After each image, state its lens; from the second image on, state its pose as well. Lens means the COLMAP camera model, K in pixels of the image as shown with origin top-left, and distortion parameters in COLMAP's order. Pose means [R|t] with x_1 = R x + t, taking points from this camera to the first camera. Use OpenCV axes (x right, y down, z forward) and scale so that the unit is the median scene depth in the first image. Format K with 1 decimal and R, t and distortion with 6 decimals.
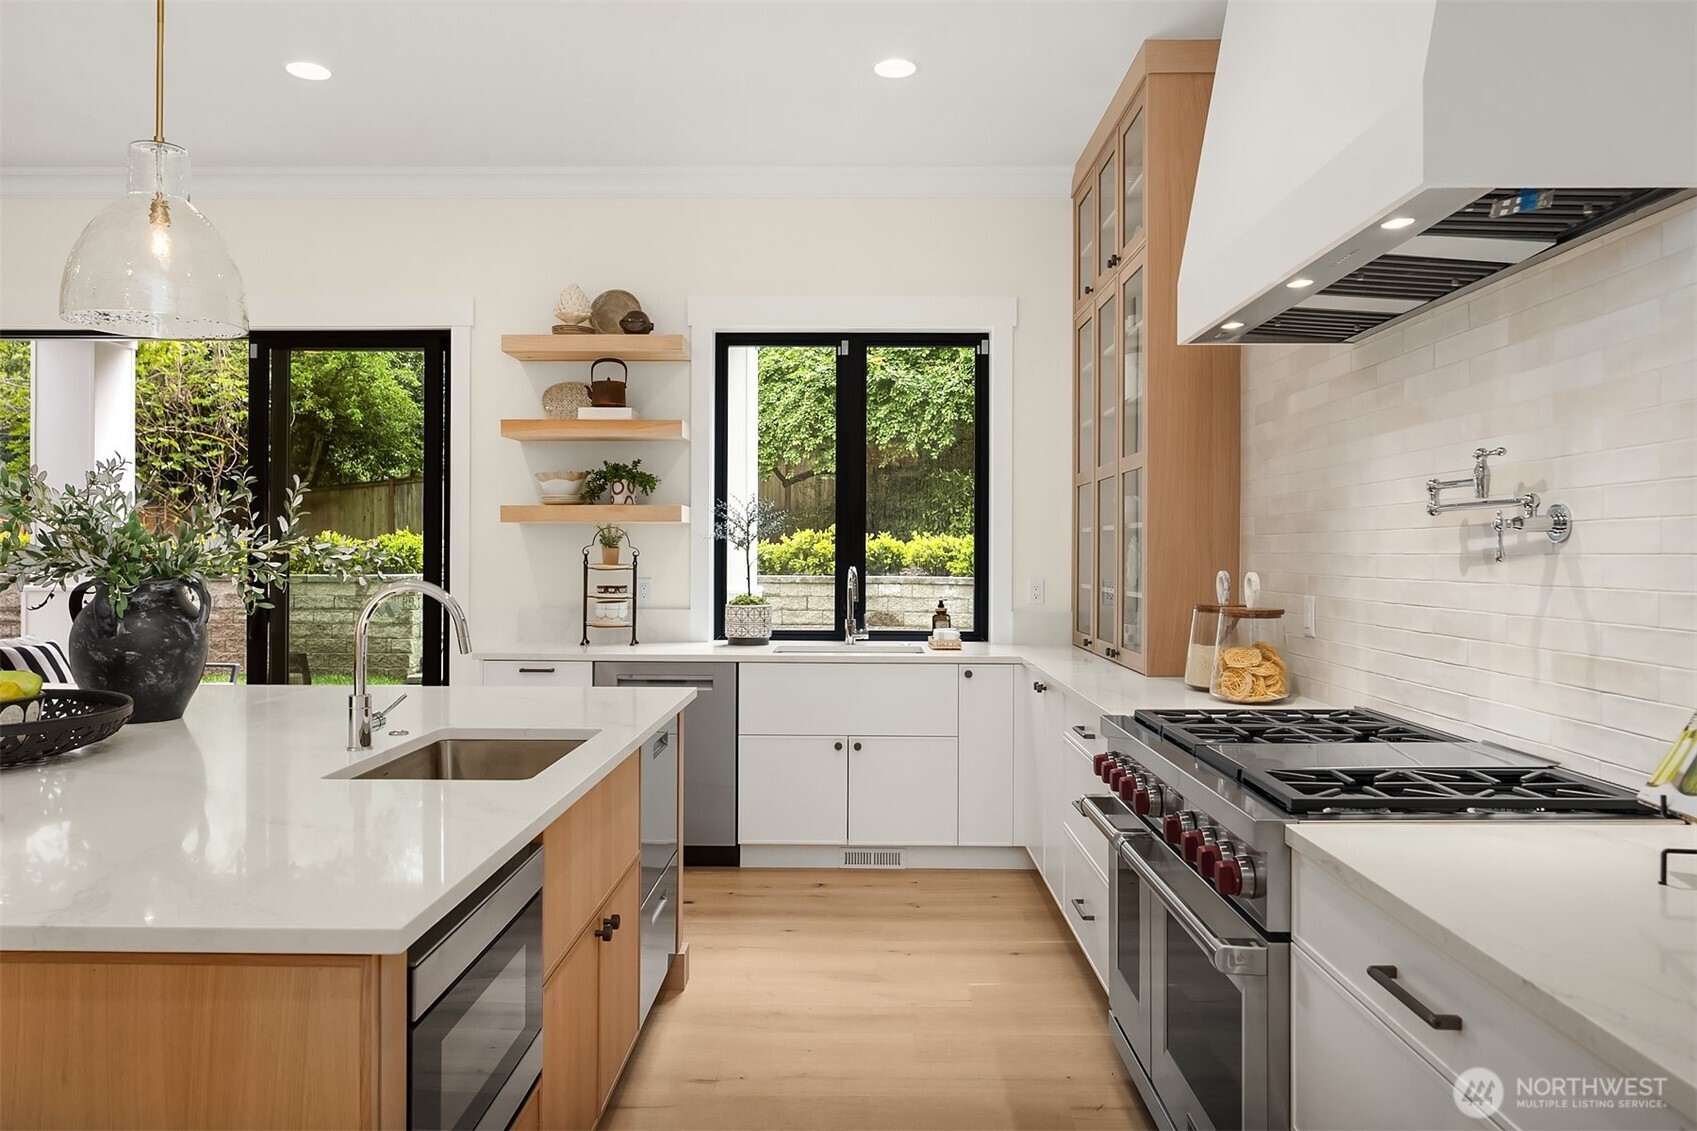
lens RADIAL K [[1165.3, 0, 857.3], [0, 1165.3, 573.8], [0, 0, 1]] dist [-0.007150, 0.004976]
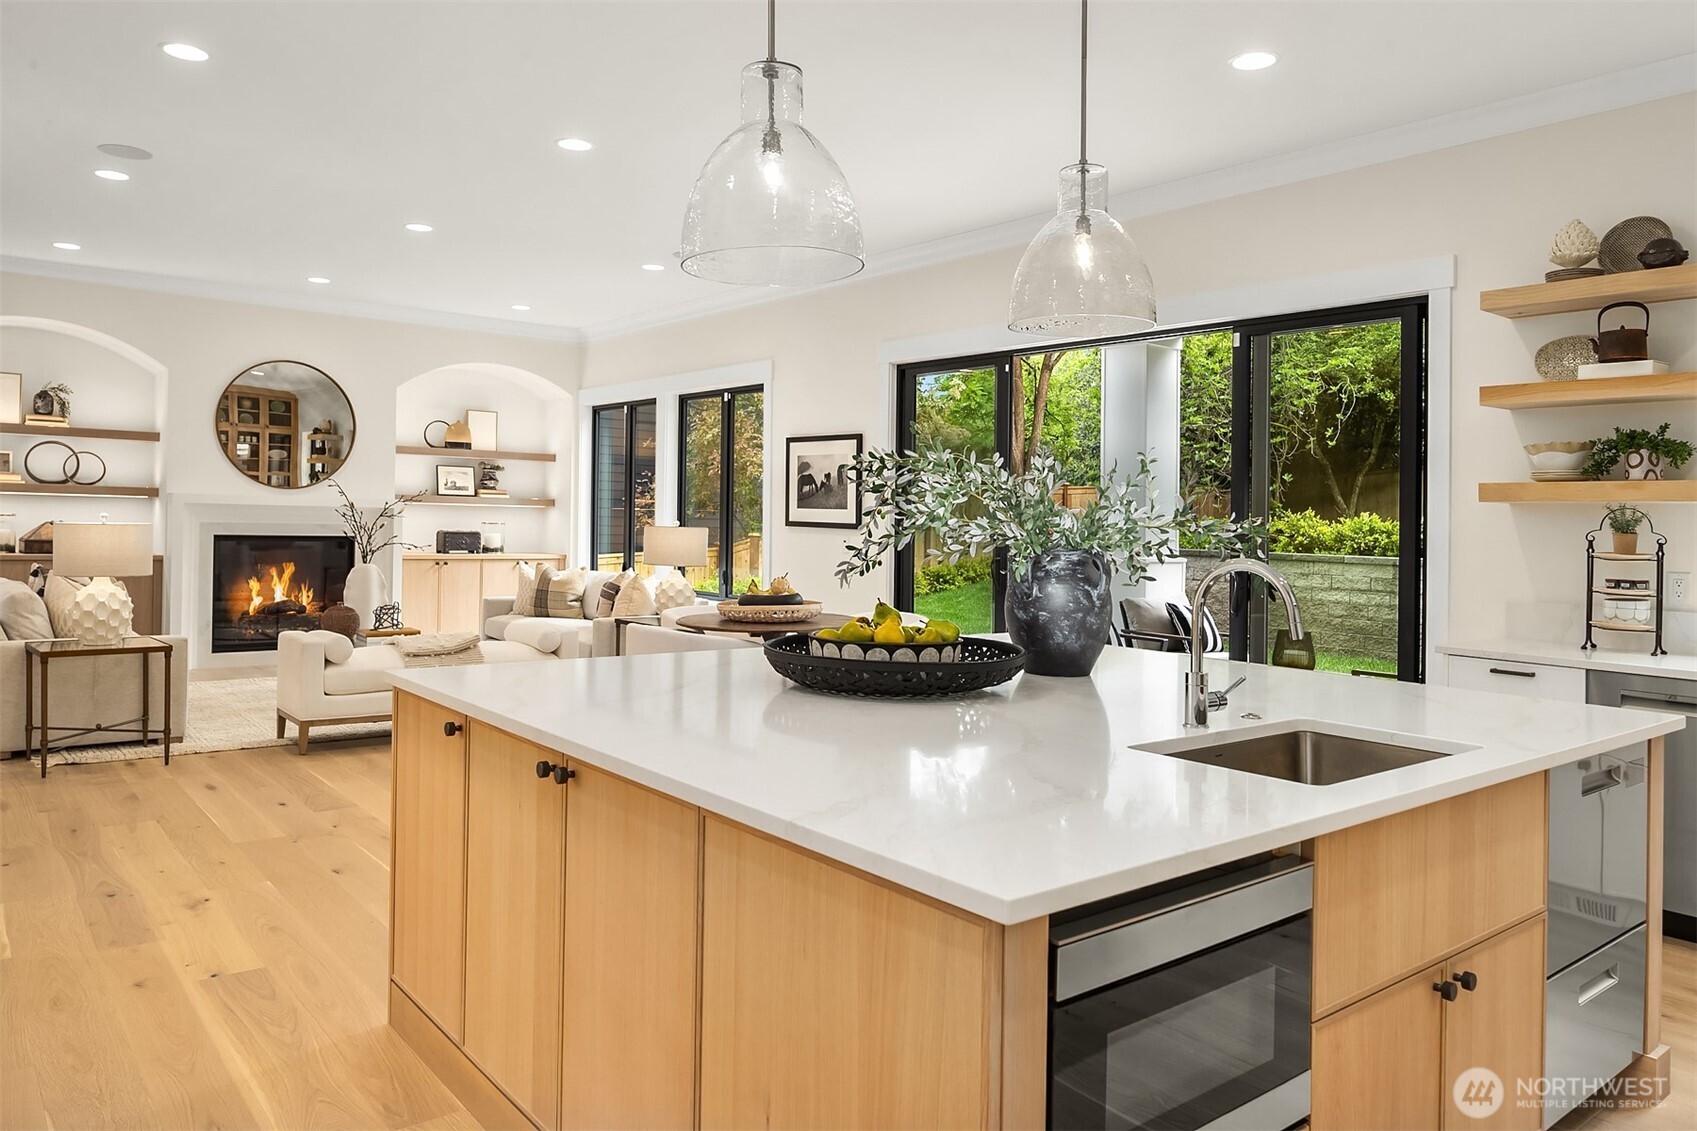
lens RADIAL K [[1165.3, 0, 861.9], [0, 1165.3, 535.2], [0, 0, 1]] dist [-0.007150, 0.004976]
pose [[0.636266, 0.021595, -0.771167, 0.079704], [-0.036007, 0.999350, -0.001724, -0.000422], [0.770629, 0.028865, 0.636630, 0.070746]]
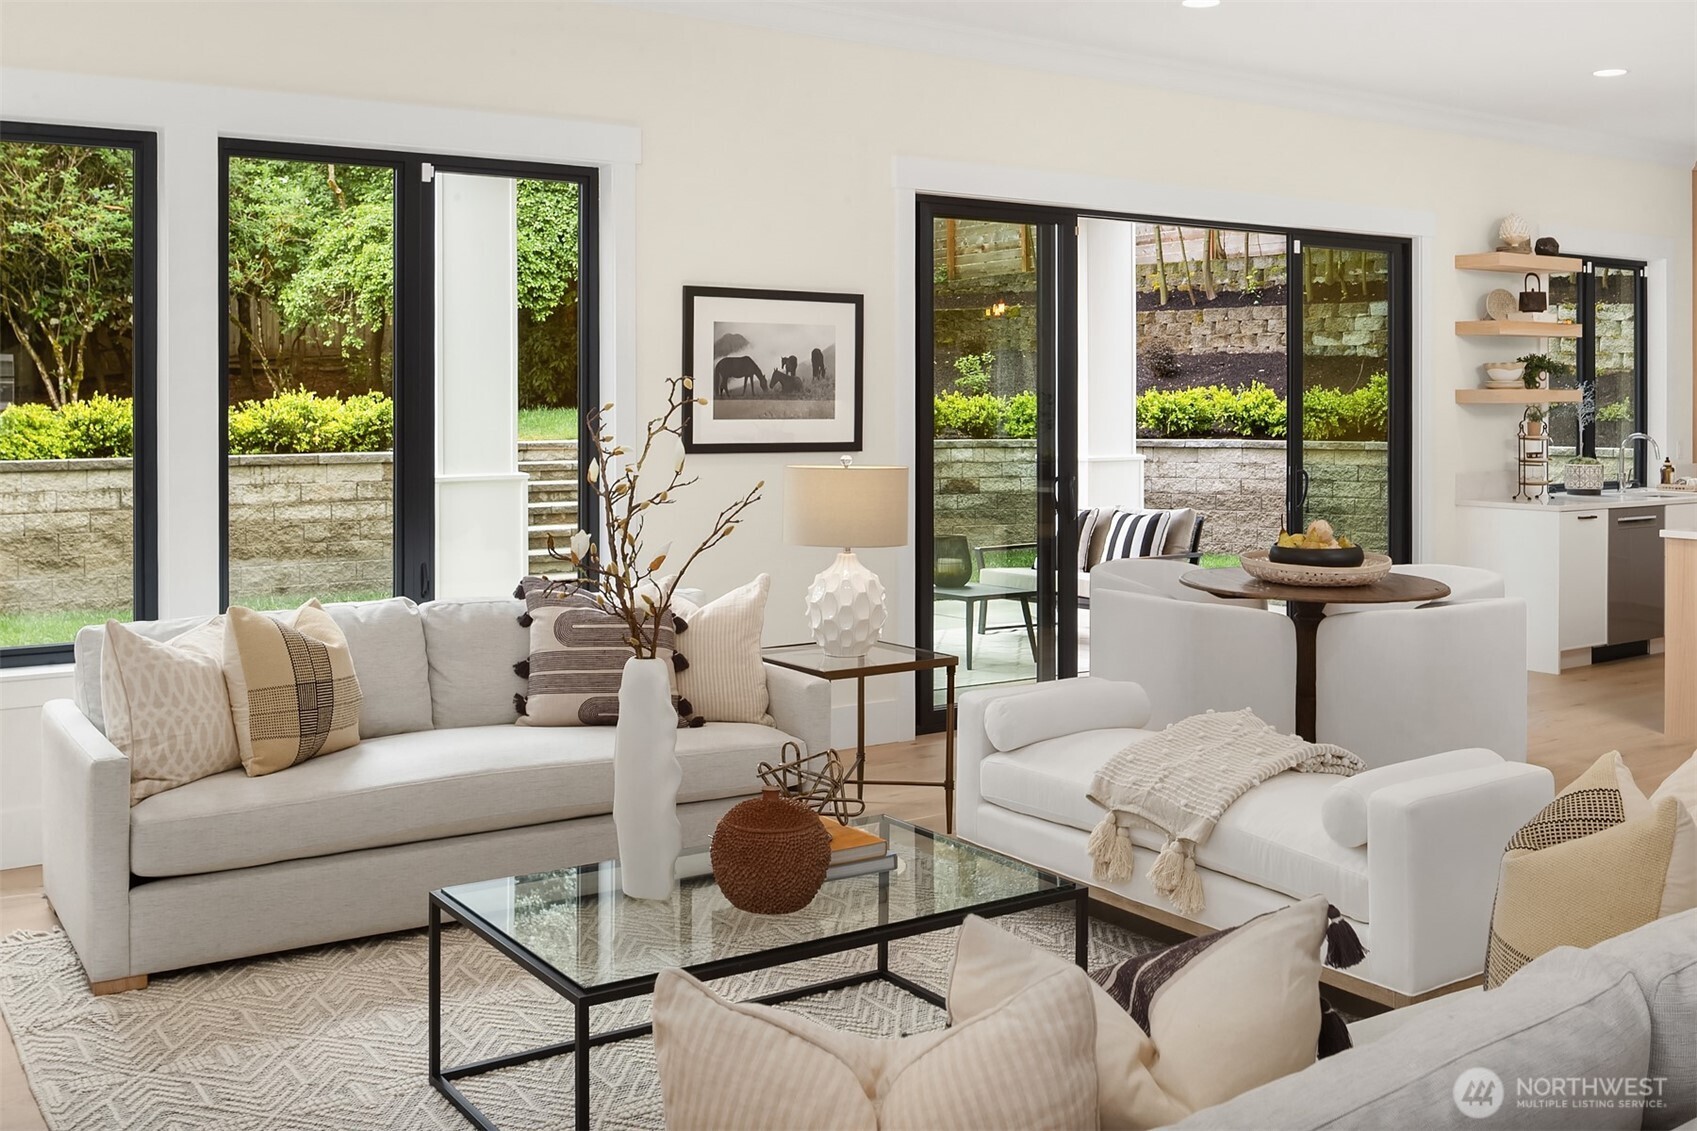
lens RADIAL K [[1669.9, 0, 849.0], [0, 1669.9, 564.0], [0, 0, 1]] dist [-0.043304, 0.000000]
pose [[0.814848, -0.062102, 0.576338, -1.605248], [0.014869, 0.996157, 0.086316, -0.030556], [-0.579483, -0.061765, 0.812640, -0.047831]]
